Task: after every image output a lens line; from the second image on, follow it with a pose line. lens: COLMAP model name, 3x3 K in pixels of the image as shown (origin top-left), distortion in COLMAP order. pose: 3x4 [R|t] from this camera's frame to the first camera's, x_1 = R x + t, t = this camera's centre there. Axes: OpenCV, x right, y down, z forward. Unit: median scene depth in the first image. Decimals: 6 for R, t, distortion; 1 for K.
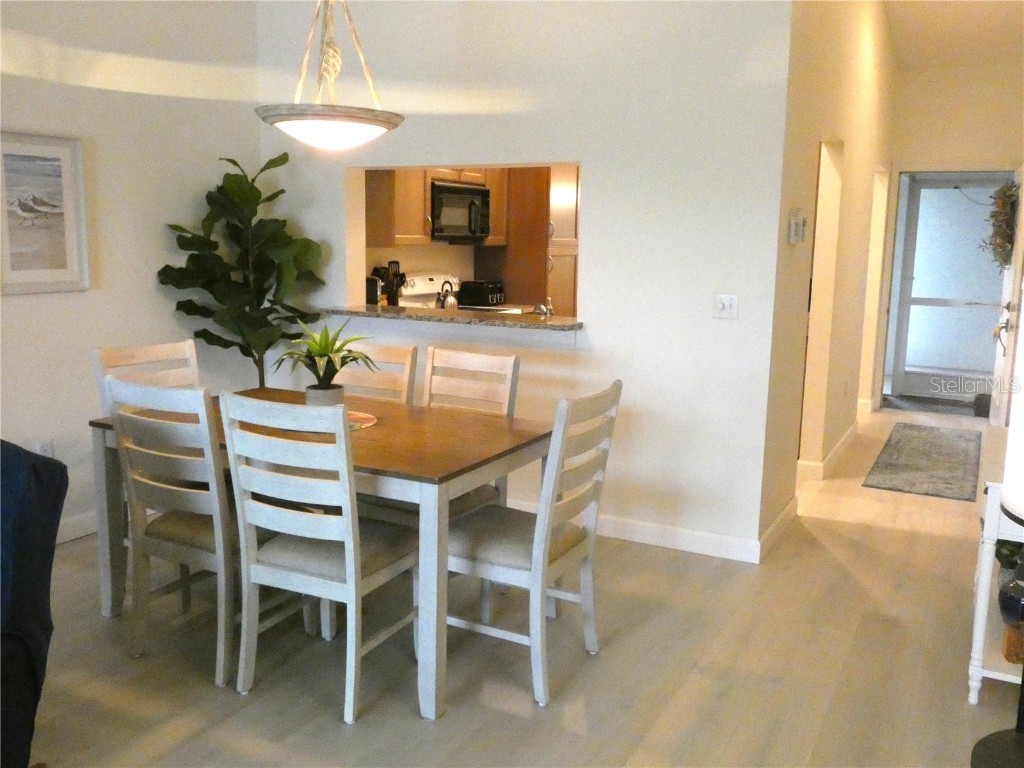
lens RADIAL K [[896.4, 0, 514.0], [0, 896.4, 388.7], [0, 0, 1]] dist [0.000329, -0.023160]
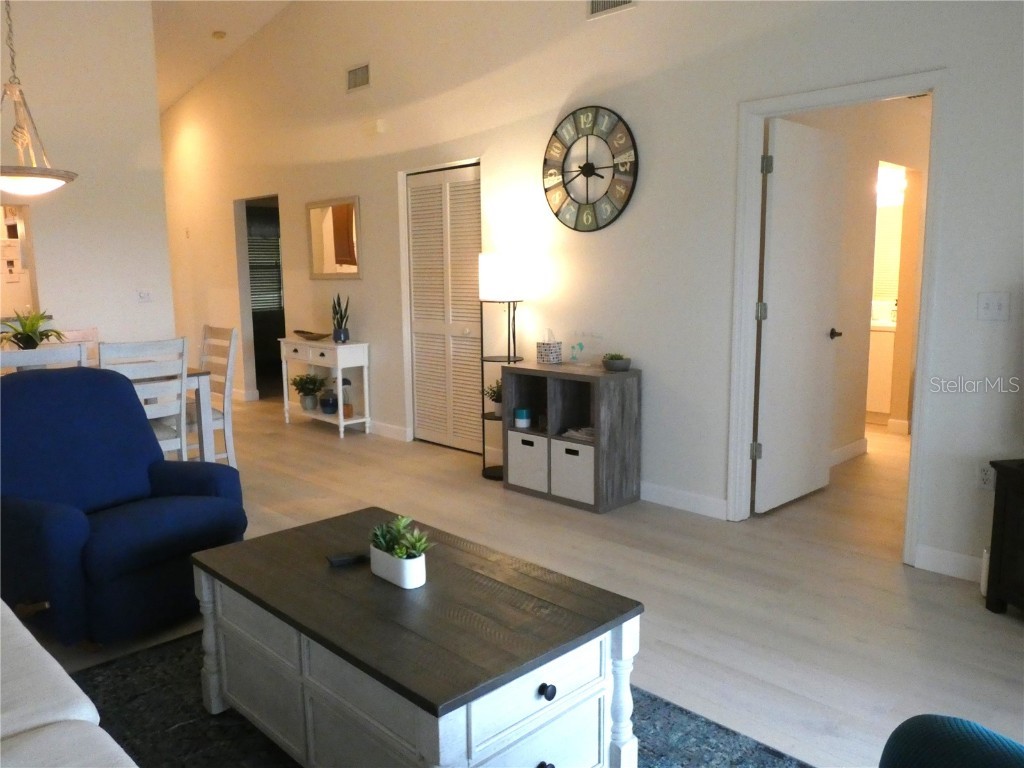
lens RADIAL K [[775.6, 0, 511.6], [0, 775.6, 385.5], [0, 0, 1]] dist [-0.003720, -0.012142]
pose [[0.306165, -0.157848, 0.938801, -0.891587], [0.173630, 0.978875, 0.107962, 0.035791], [-0.936011, 0.129949, 0.327105, -0.116709]]
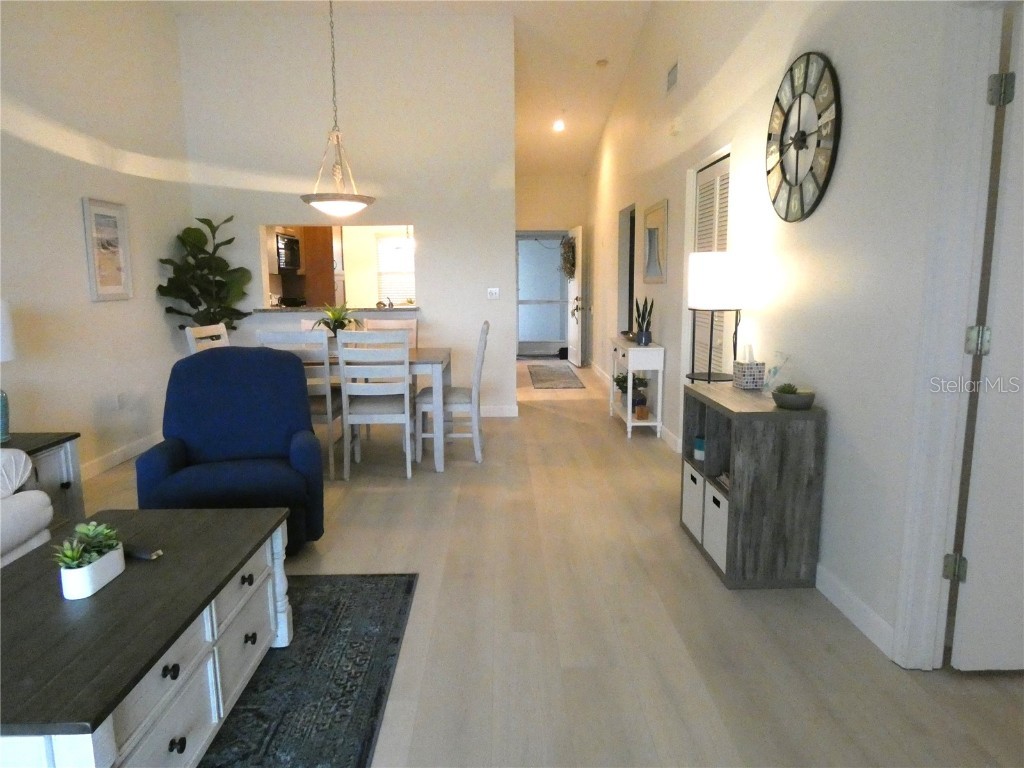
lens RADIAL K [[670.1, 0, 511.2], [0, 670.1, 380.9], [0, 0, 1]] dist [-0.006324, -0.008813]
pose [[0.876317, -0.092253, 0.472818, -0.445728], [0.099726, 0.994971, 0.009302, 0.090053], [-0.471299, 0.039001, 0.881111, -0.357481]]
